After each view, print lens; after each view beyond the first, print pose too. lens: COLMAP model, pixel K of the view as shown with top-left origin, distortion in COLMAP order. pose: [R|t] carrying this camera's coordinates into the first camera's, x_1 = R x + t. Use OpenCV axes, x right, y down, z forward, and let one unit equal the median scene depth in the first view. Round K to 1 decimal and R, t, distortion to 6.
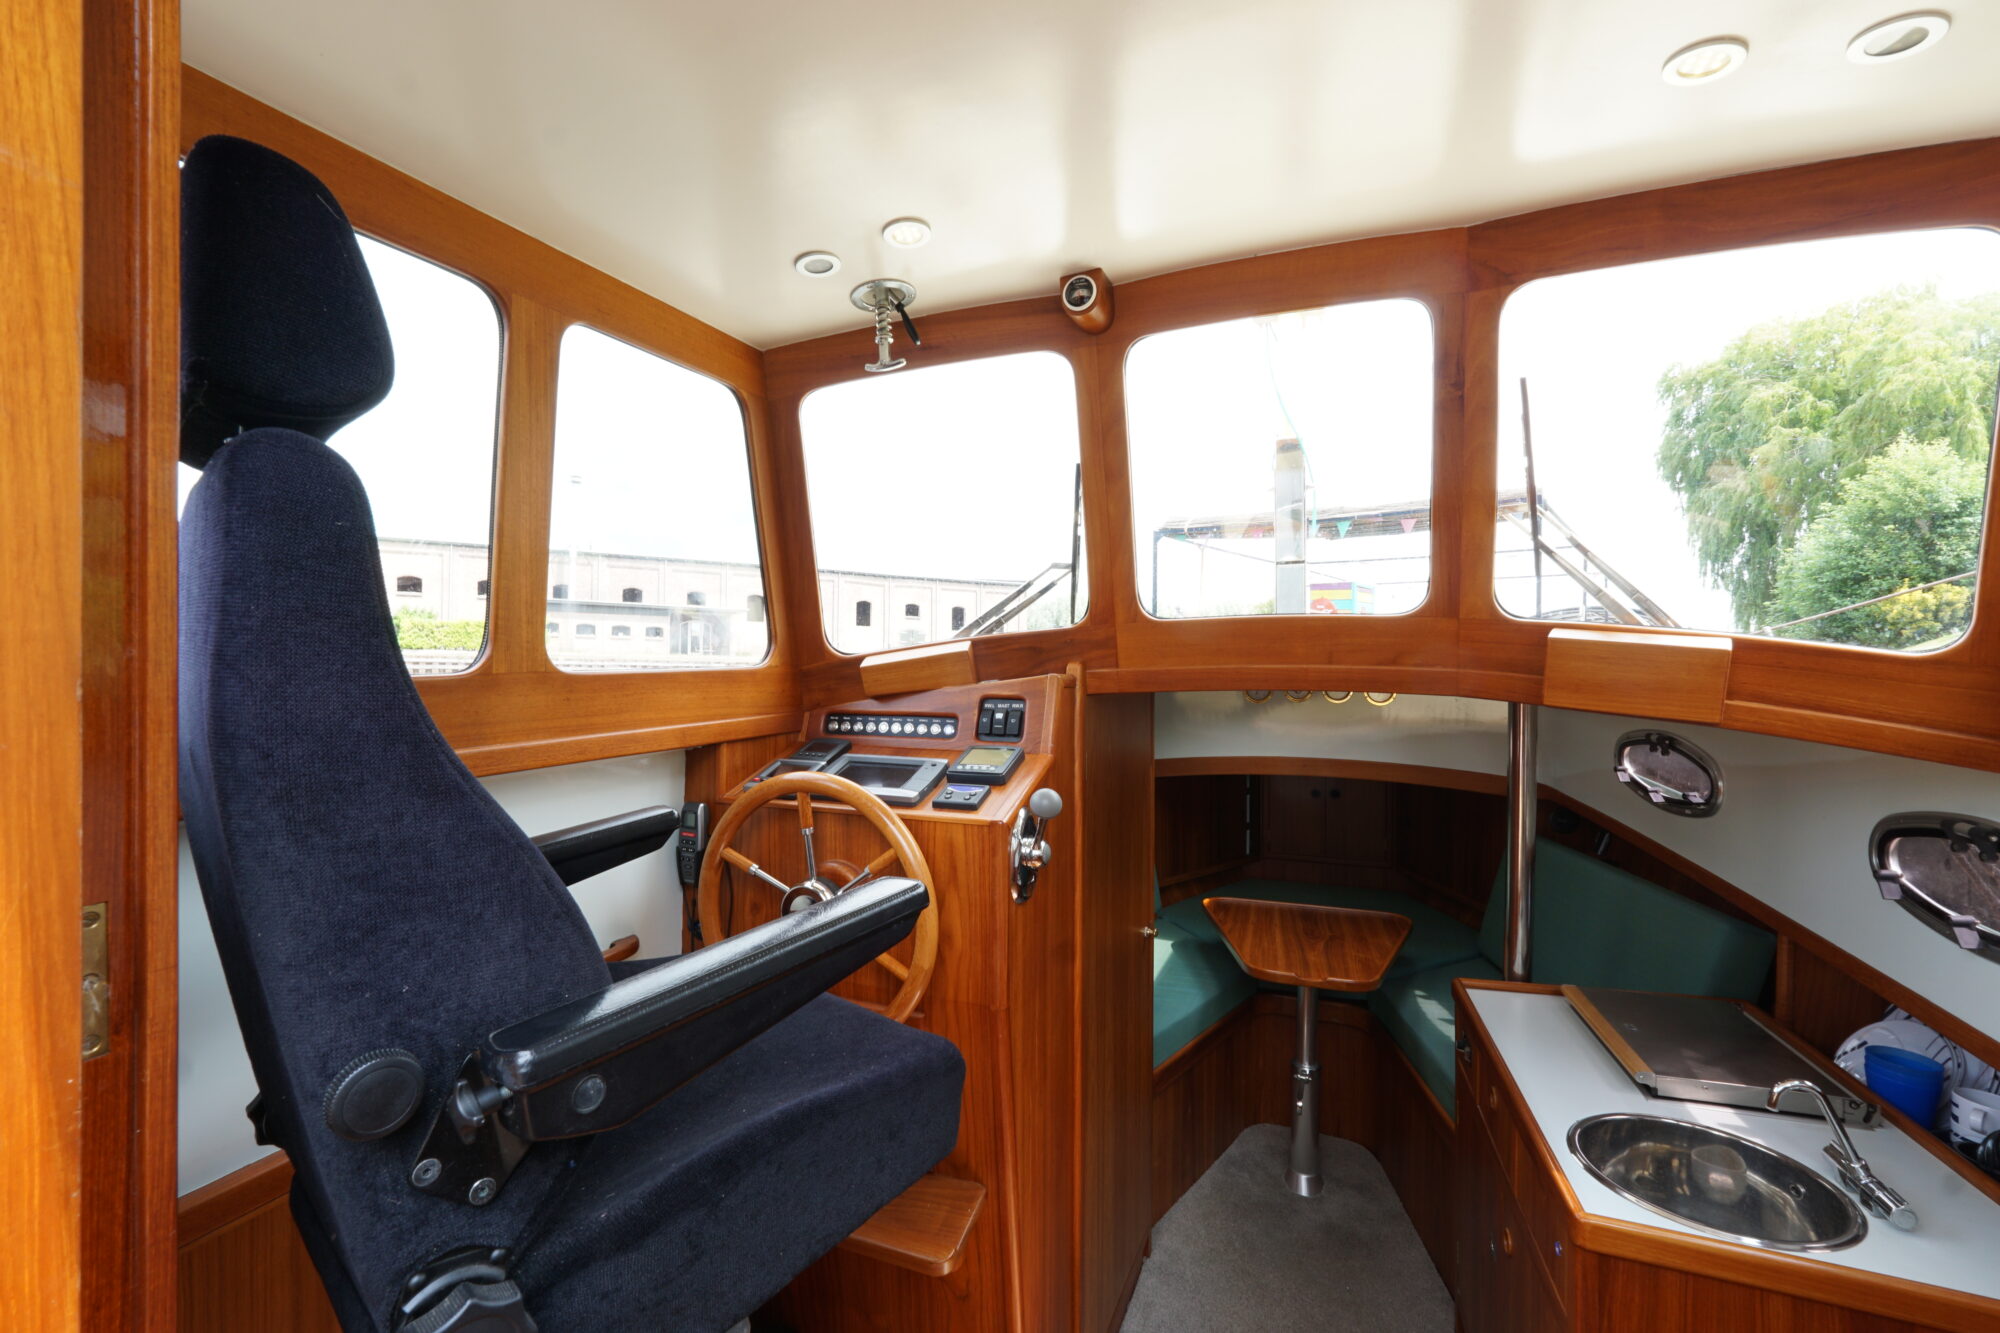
lens RADIAL K [[864.4, 0, 996.1], [0, 864.4, 664.7], [0, 0, 1]] dist [-0.017214, 0.006699]
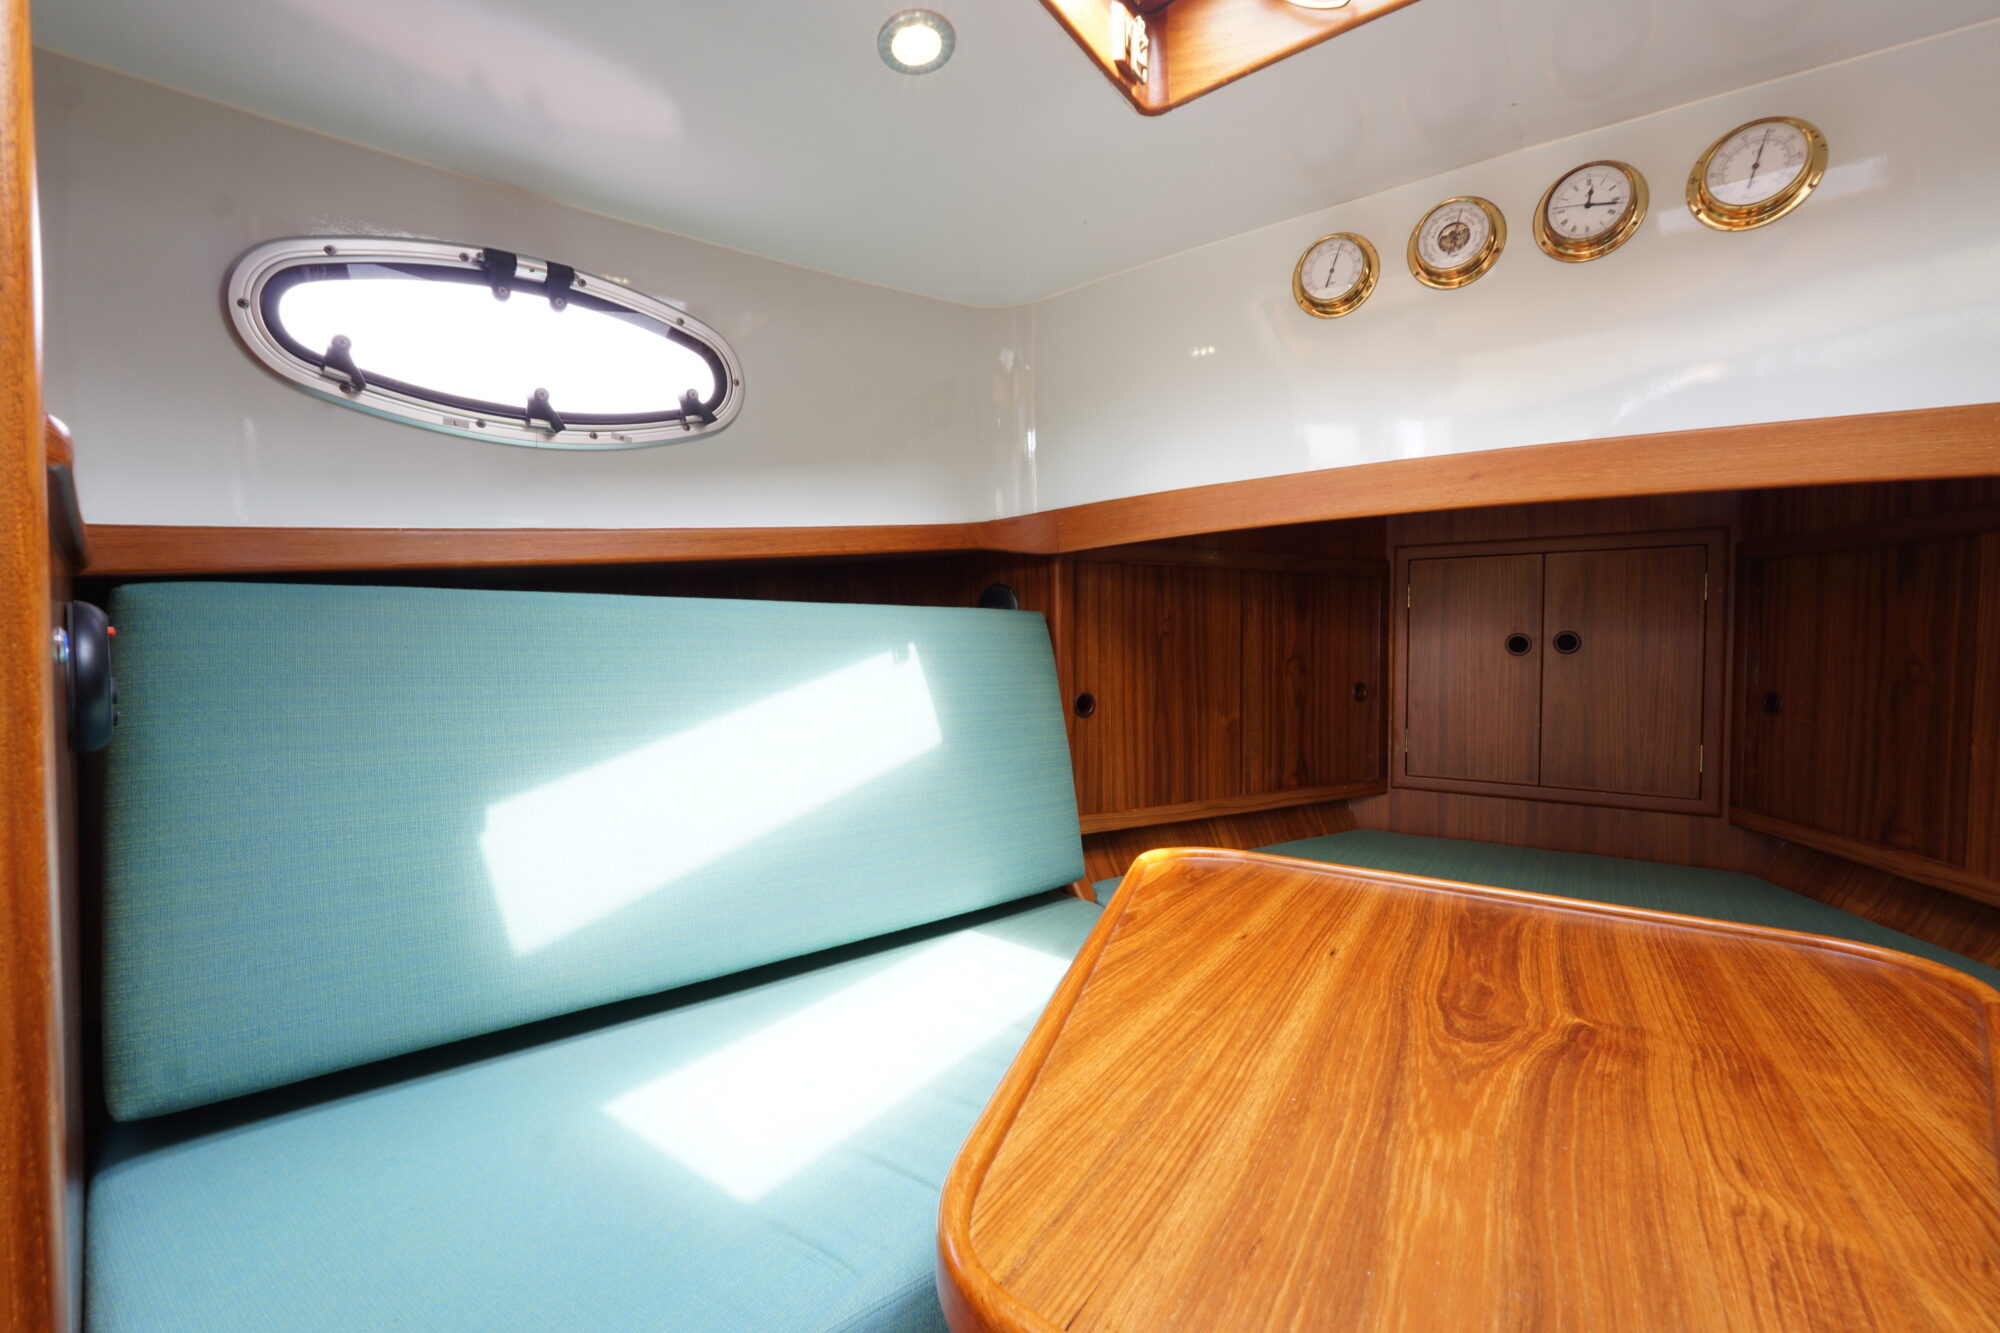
lens RADIAL K [[841.1, 0, 994.2], [0, 841.1, 665.5], [0, 0, 1]] dist [-0.022131, 0.009312]
pose [[0.976060, 0.004352, -0.217457, 0.503272], [0.002101, 0.999564, 0.029436, 0.371555], [0.217490, -0.029188, 0.975626, 1.310889]]
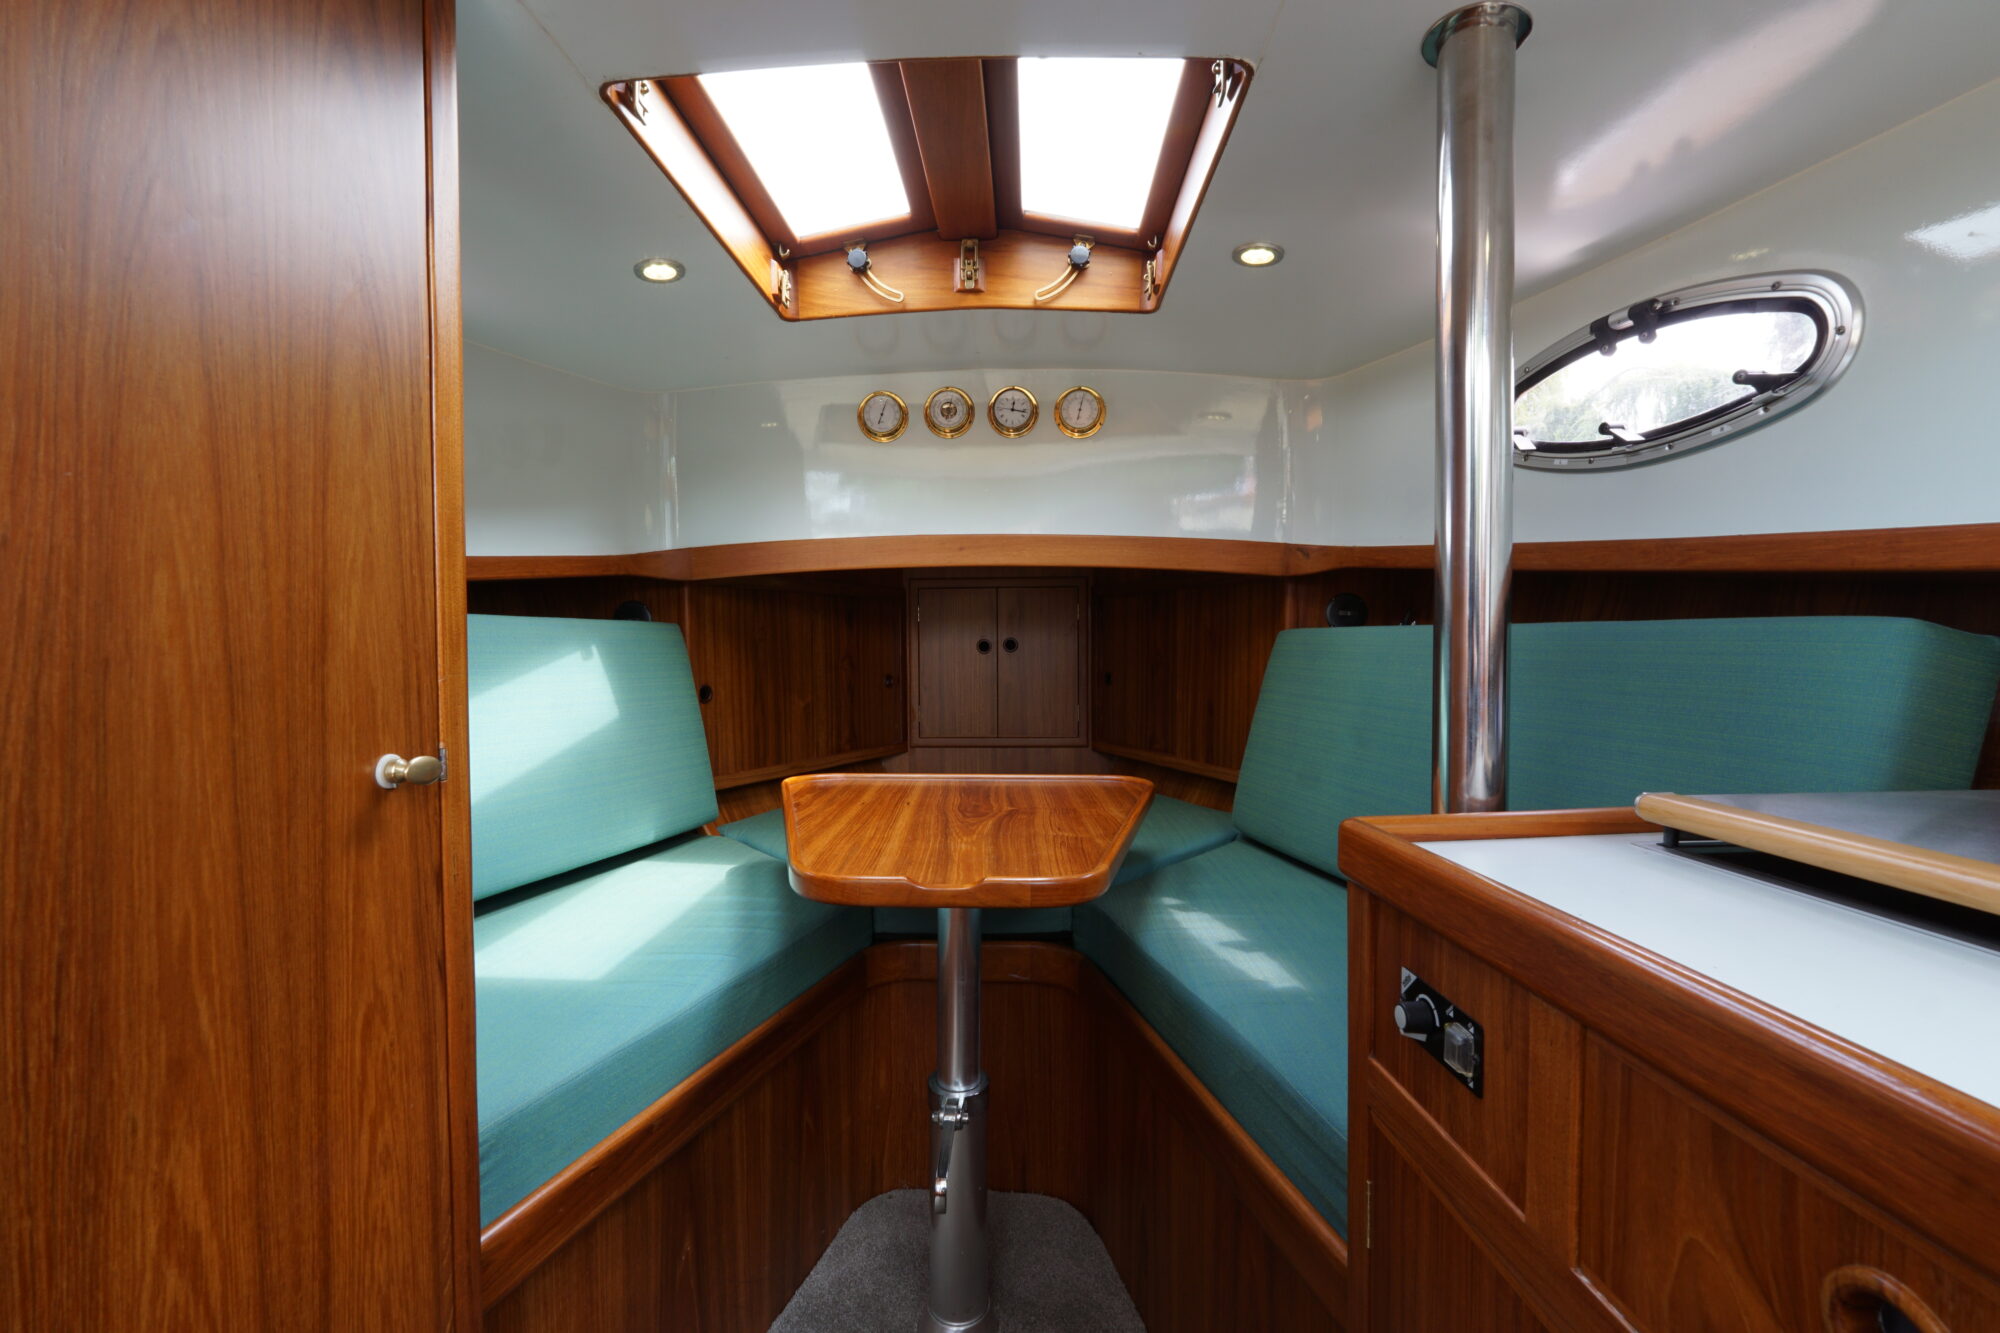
lens RADIAL K [[841.1, 0, 994.2], [0, 841.1, 665.5], [0, 0, 1]] dist [-0.022131, 0.009312]
pose [[0.937444, -0.015905, 0.347773, 0.366961], [0.007949, 0.999673, 0.024292, 0.374797], [-0.348046, -0.020008, 0.937264, 0.938541]]
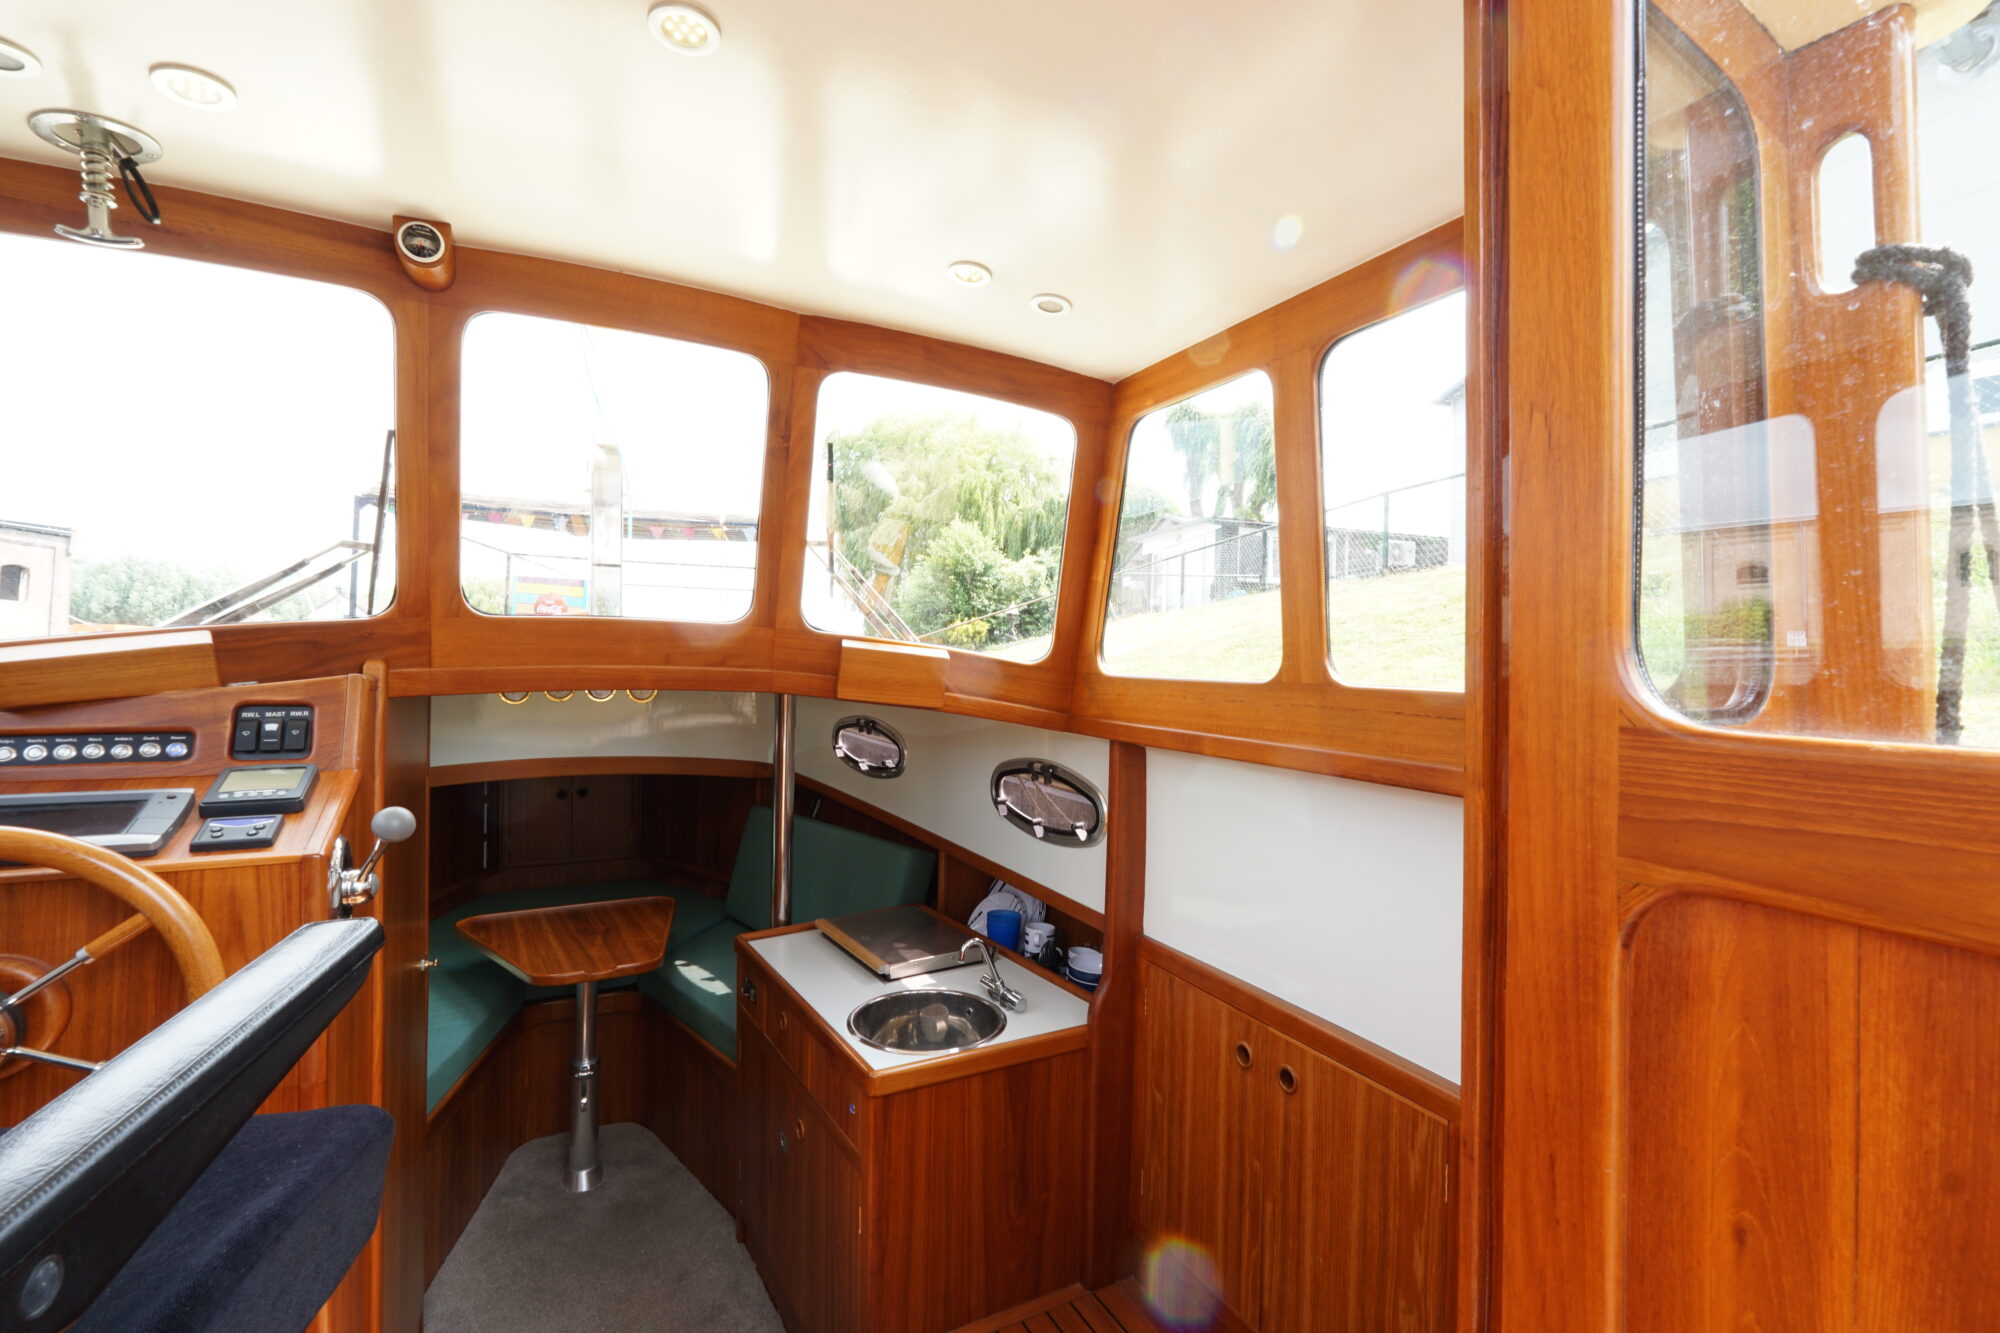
lens RADIAL K [[864.4, 0, 996.1], [0, 864.4, 664.7], [0, 0, 1]] dist [-0.017214, 0.006699]
pose [[0.636736, 0.007497, 0.771045, -0.182056], [-0.010376, 0.999945, -0.001153, -0.004093], [-0.771012, -0.007266, 0.636779, -0.011786]]
